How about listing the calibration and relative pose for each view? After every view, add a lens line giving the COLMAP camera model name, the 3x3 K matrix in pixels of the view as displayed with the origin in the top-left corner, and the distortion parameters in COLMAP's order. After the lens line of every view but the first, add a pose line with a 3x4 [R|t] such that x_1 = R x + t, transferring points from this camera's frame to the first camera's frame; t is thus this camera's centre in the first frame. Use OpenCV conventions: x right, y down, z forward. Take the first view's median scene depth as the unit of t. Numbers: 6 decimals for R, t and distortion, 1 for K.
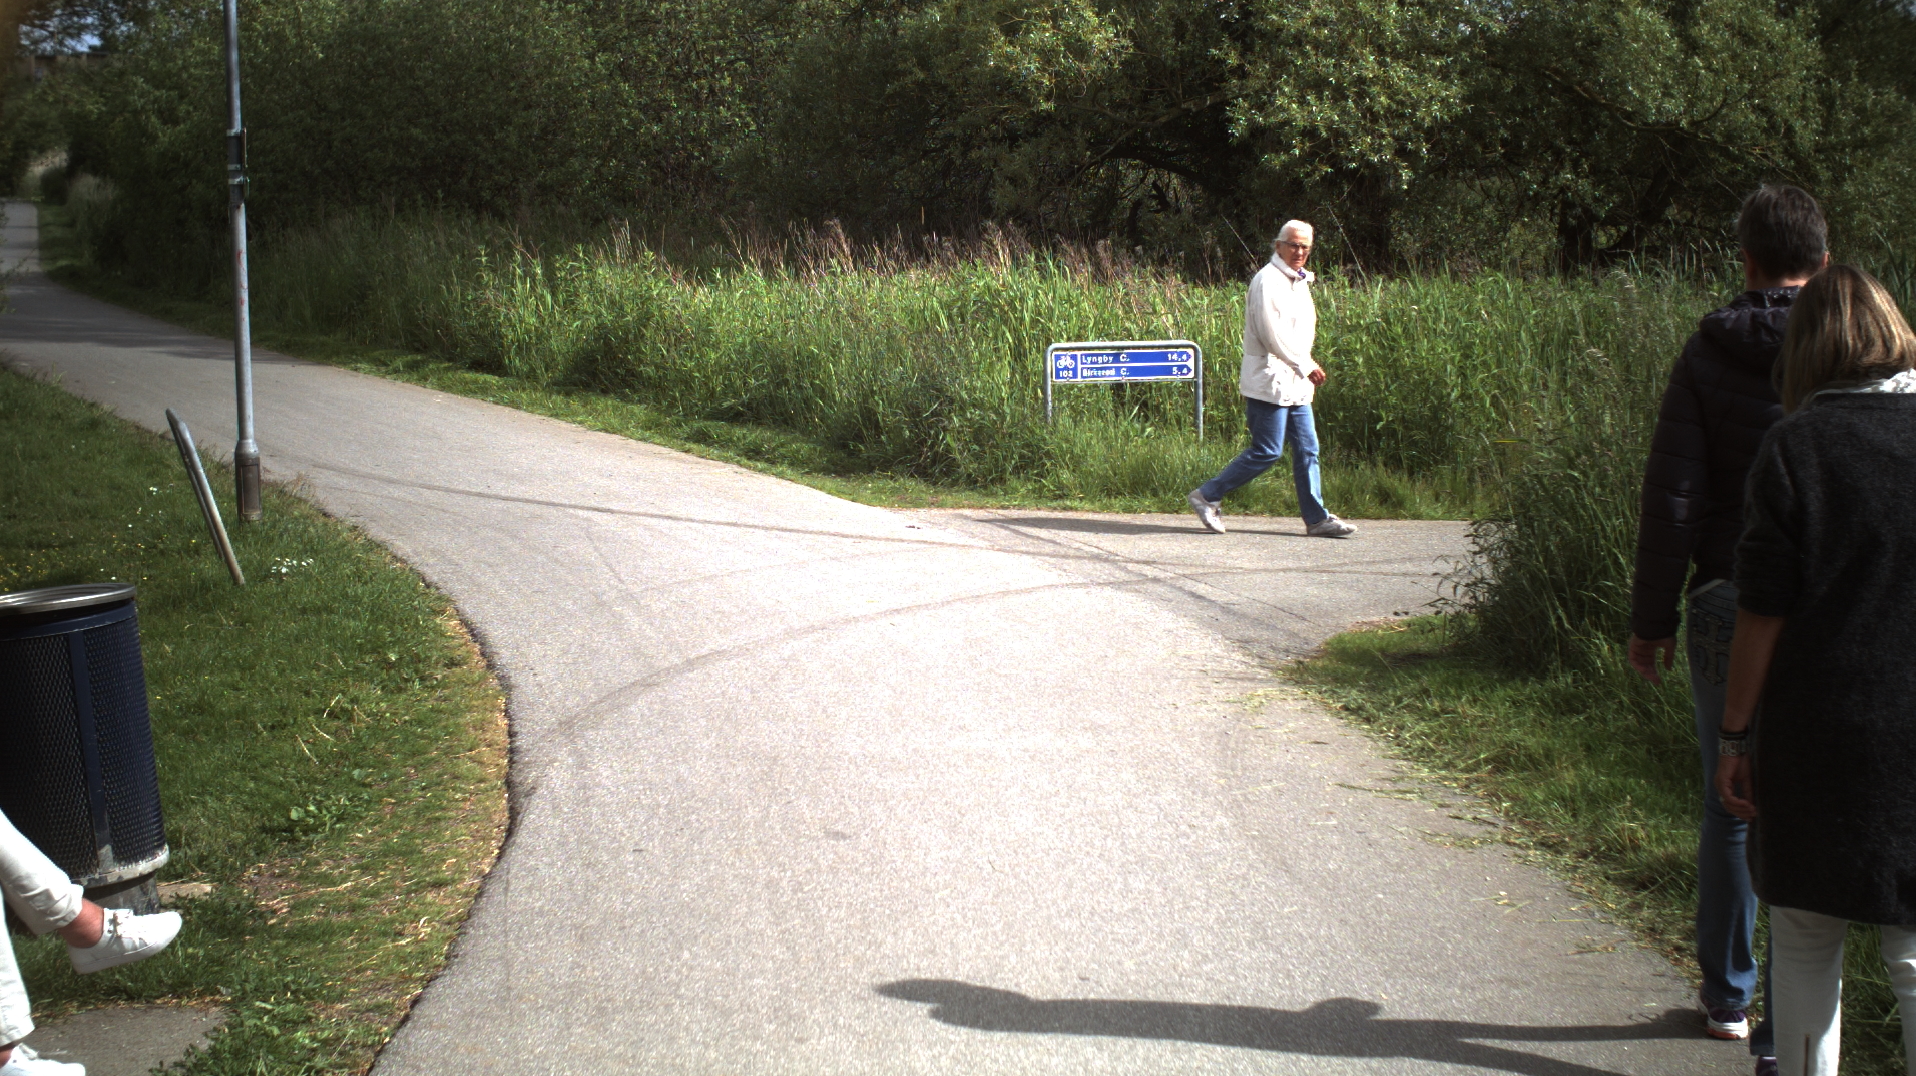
lens RADIAL K [[3448.4, 0, 965.5], [0, 3448.4, 506.7], [0, 0, 1]] dist [-0.304991, 0.428012]
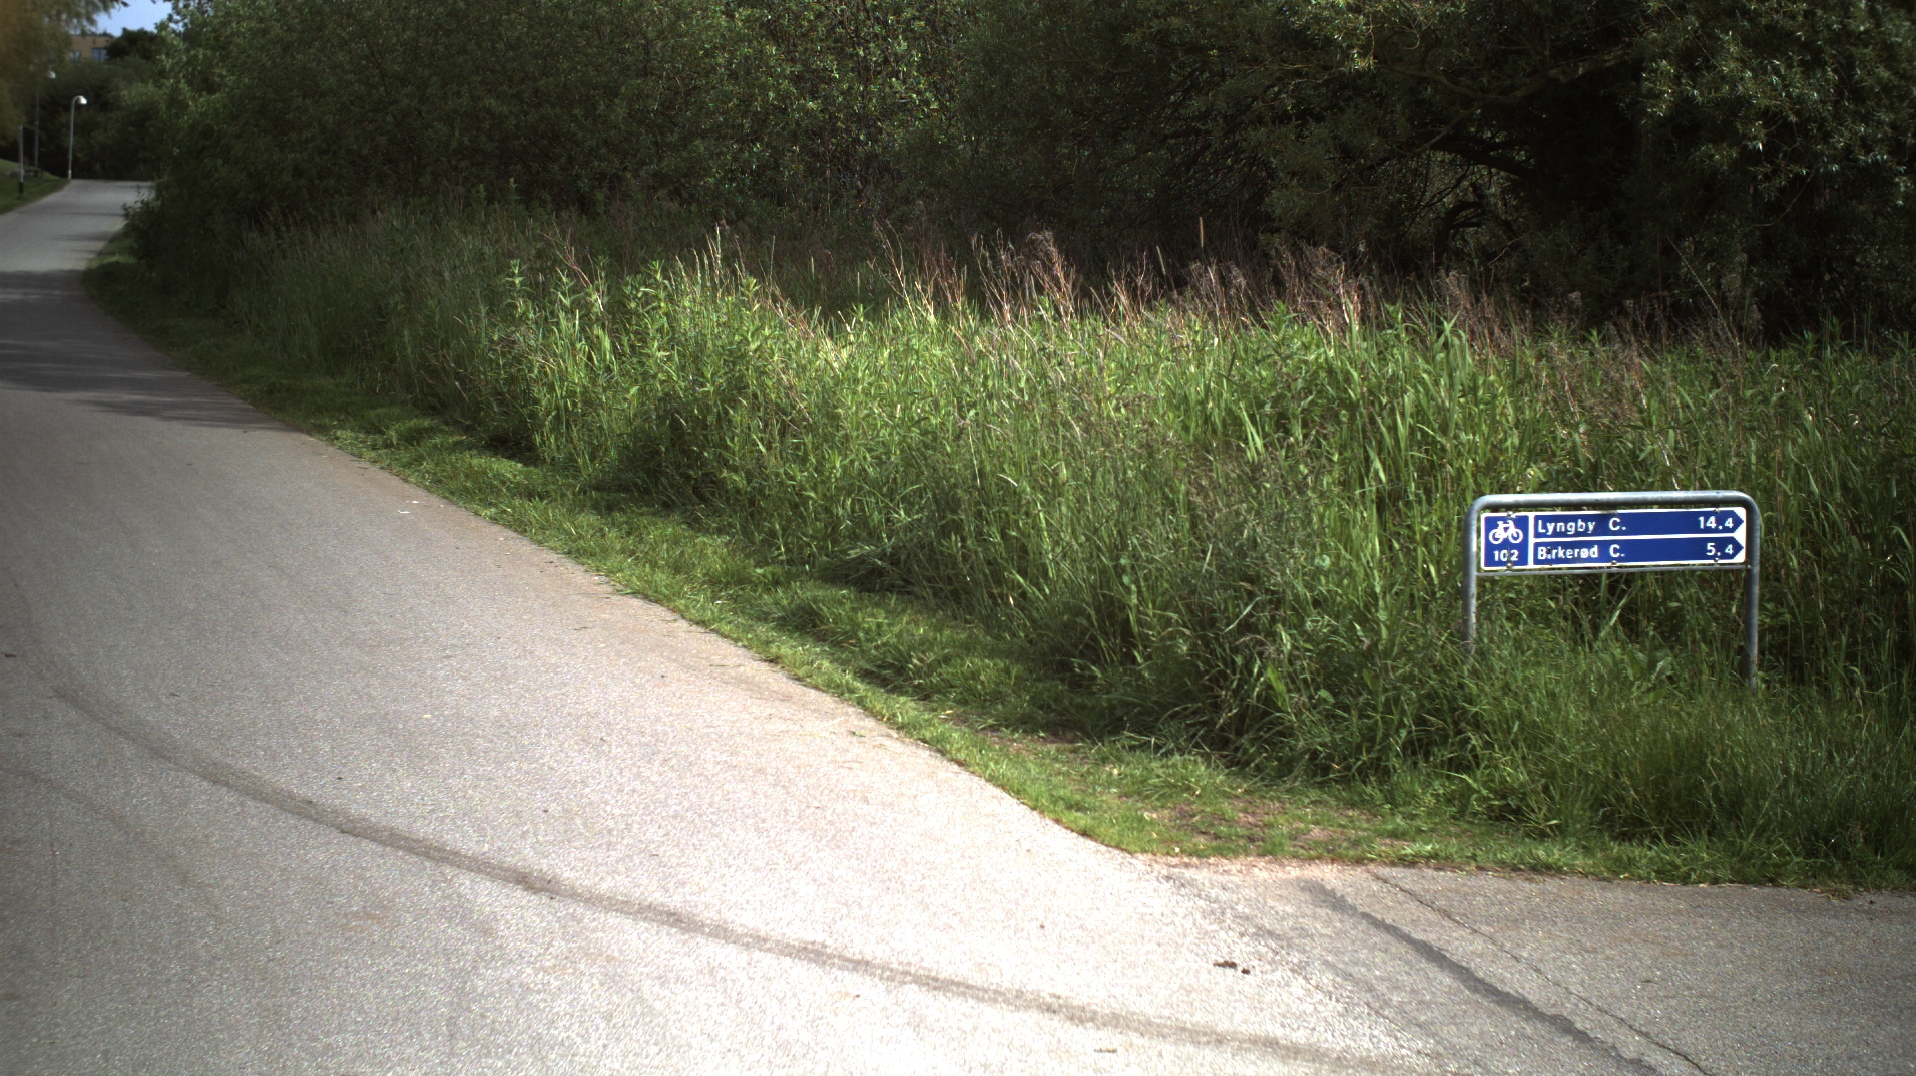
lens RADIAL K [[3448.4, 0, 965.5], [0, 3448.4, 506.7], [0, 0, 1]] dist [-0.304991, 0.428012]
pose [[0.998296, 0.020127, -0.054778, -0.022443], [-0.020124, 0.999797, 0.000619, -0.043861], [0.054779, 0.000484, 0.998498, 0.486323]]
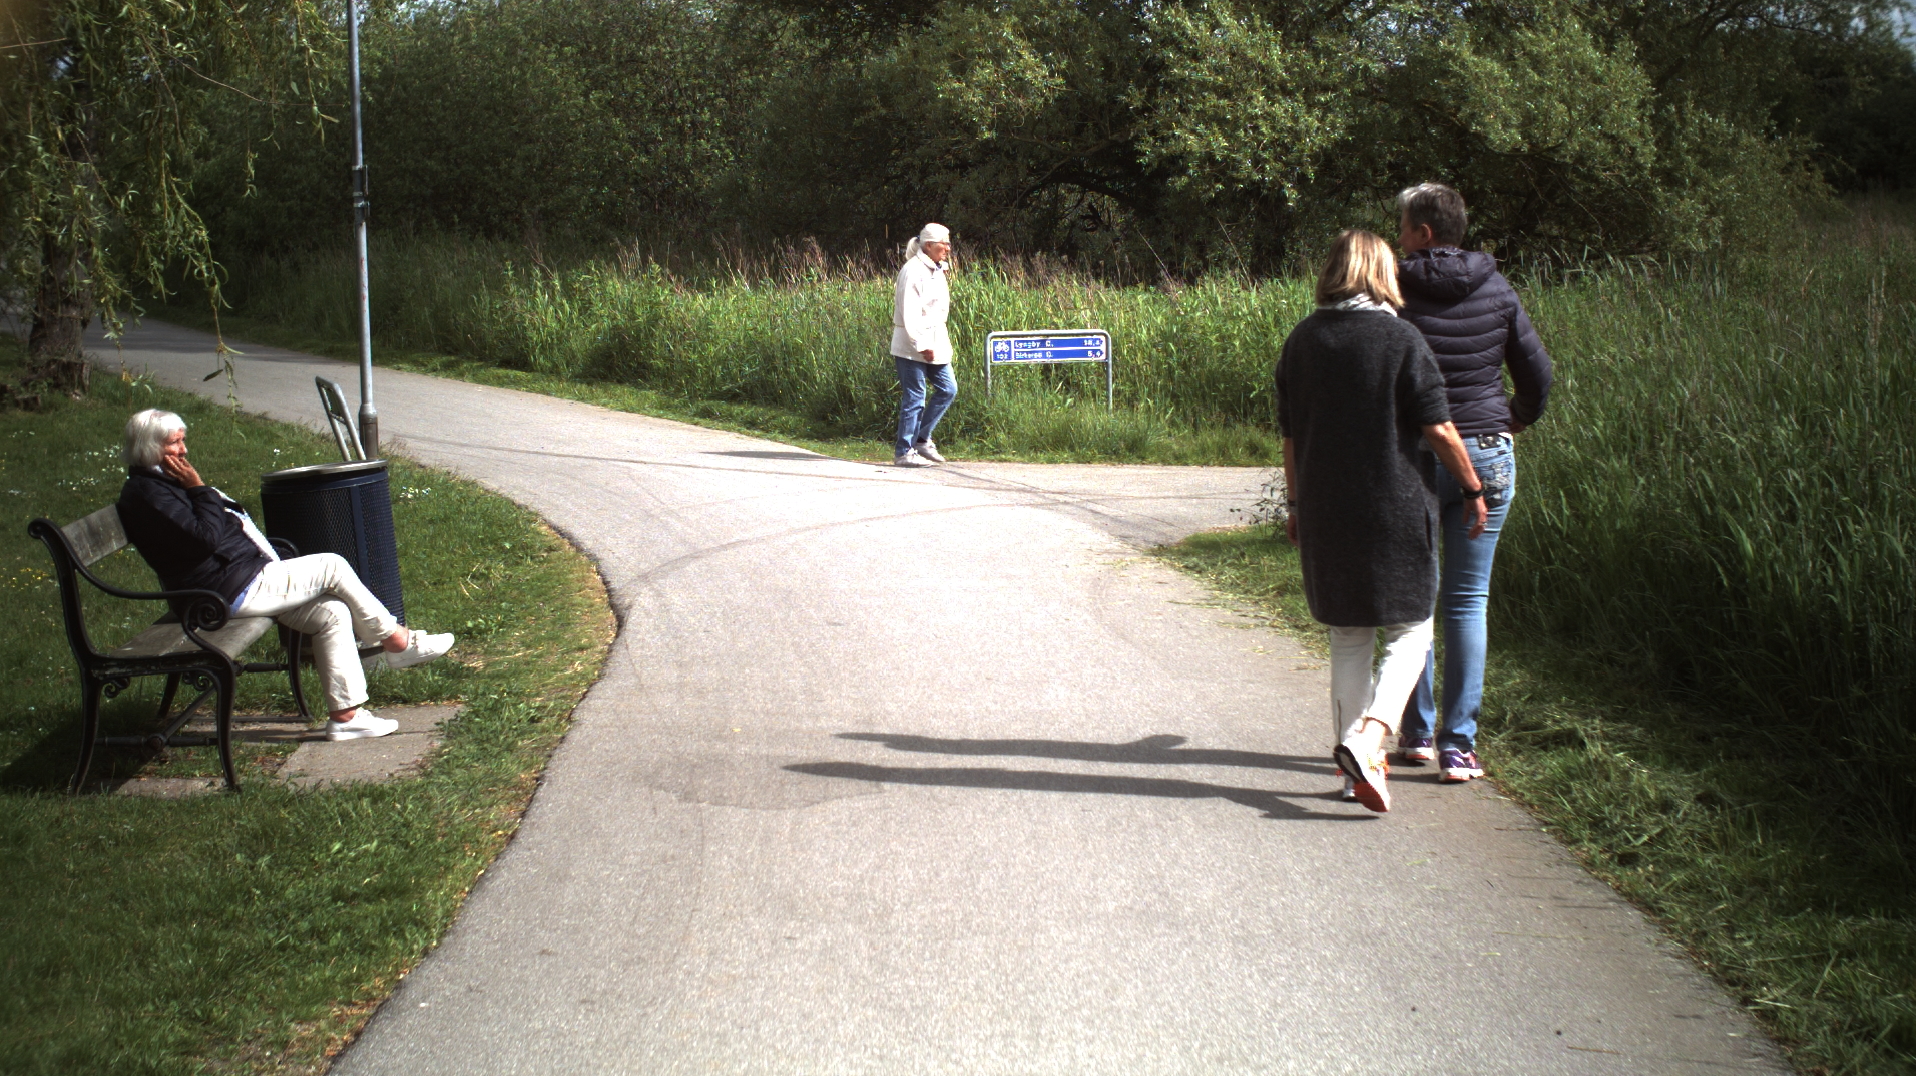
lens RADIAL K [[3448.4, 0, 965.5], [0, 3448.4, 506.7], [0, 0, 1]] dist [-0.304991, 0.428012]
pose [[0.999918, -0.007210, 0.010550, 0.002305], [0.007287, 0.999947, -0.007310, 0.024492], [-0.010496, 0.007386, 0.999918, -0.242751]]
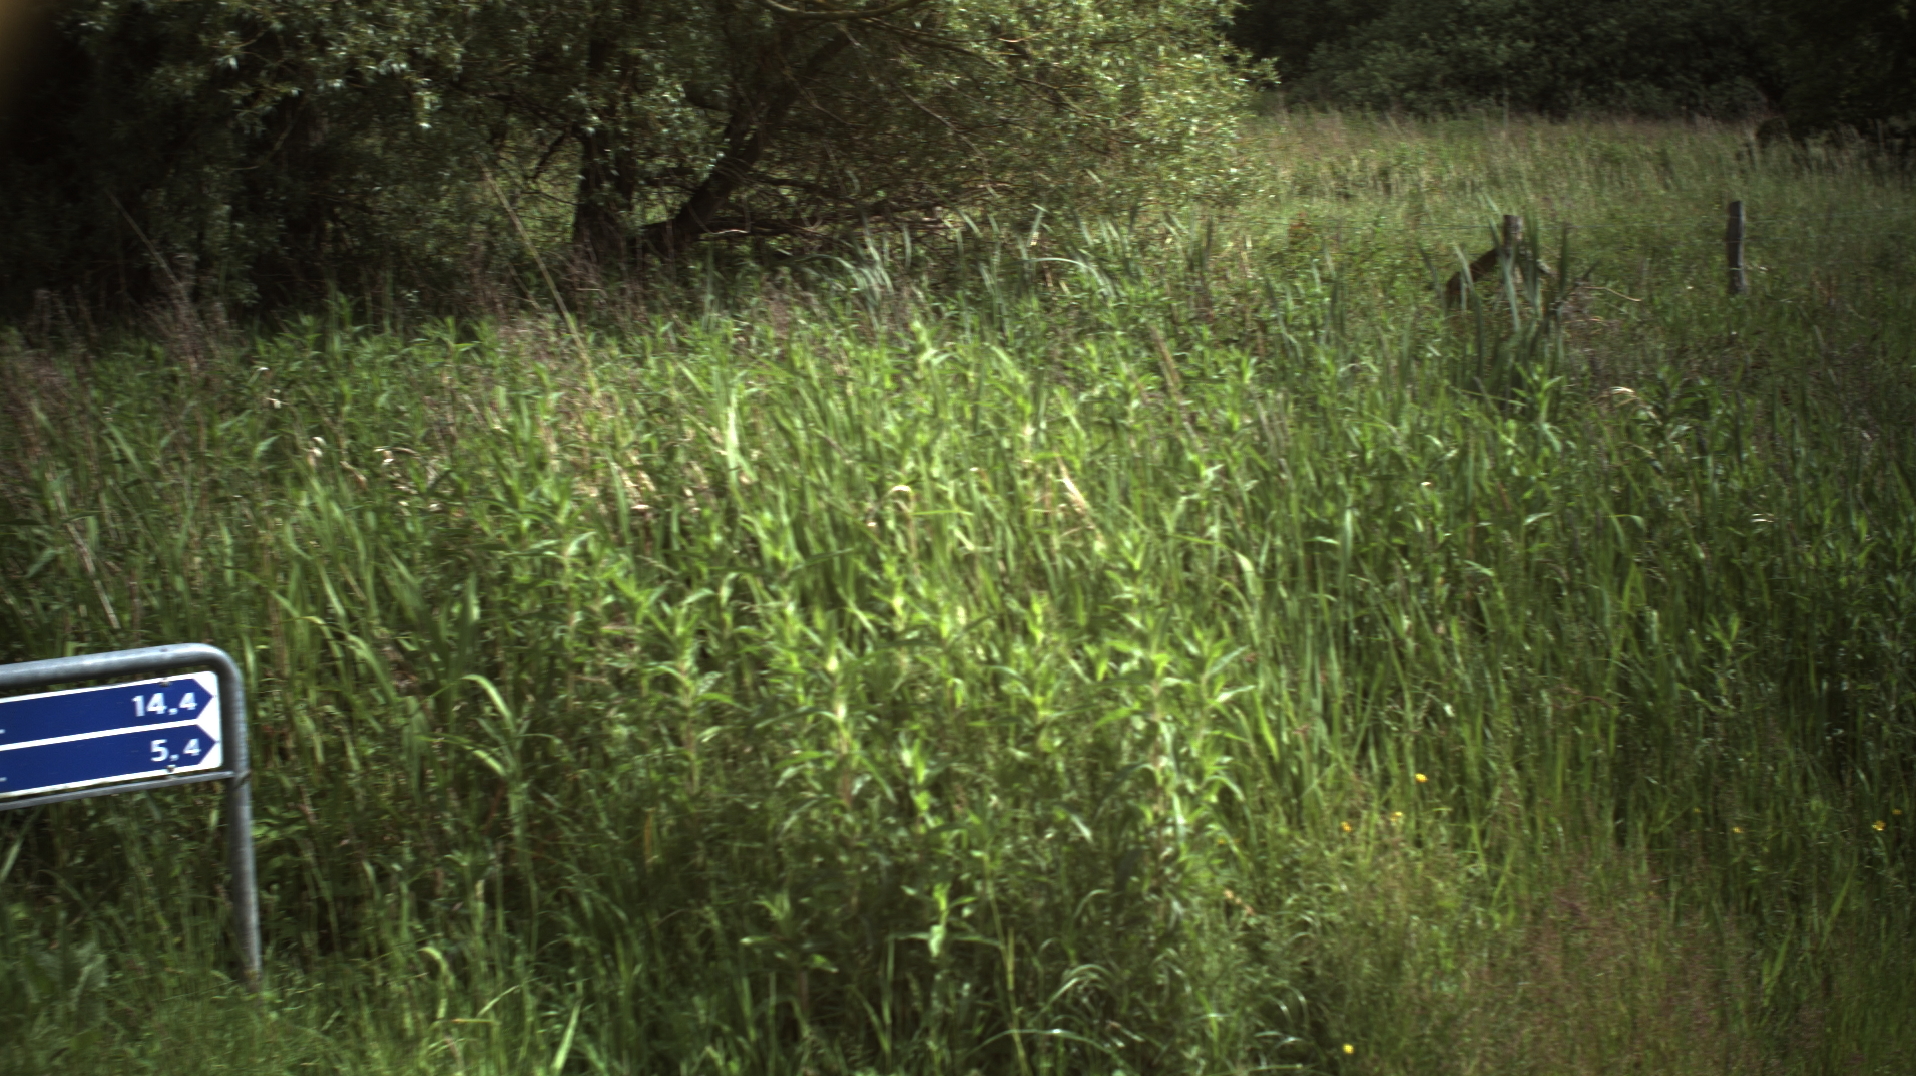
lens RADIAL K [[3448.4, 0, 965.5], [0, 3448.4, 506.7], [0, 0, 1]] dist [-0.304991, 0.428012]
pose [[0.929440, -0.045906, 0.366106, 0.020465], [0.040721, 0.998931, 0.021877, -0.063466], [-0.366719, -0.005426, 0.930316, 0.709146]]
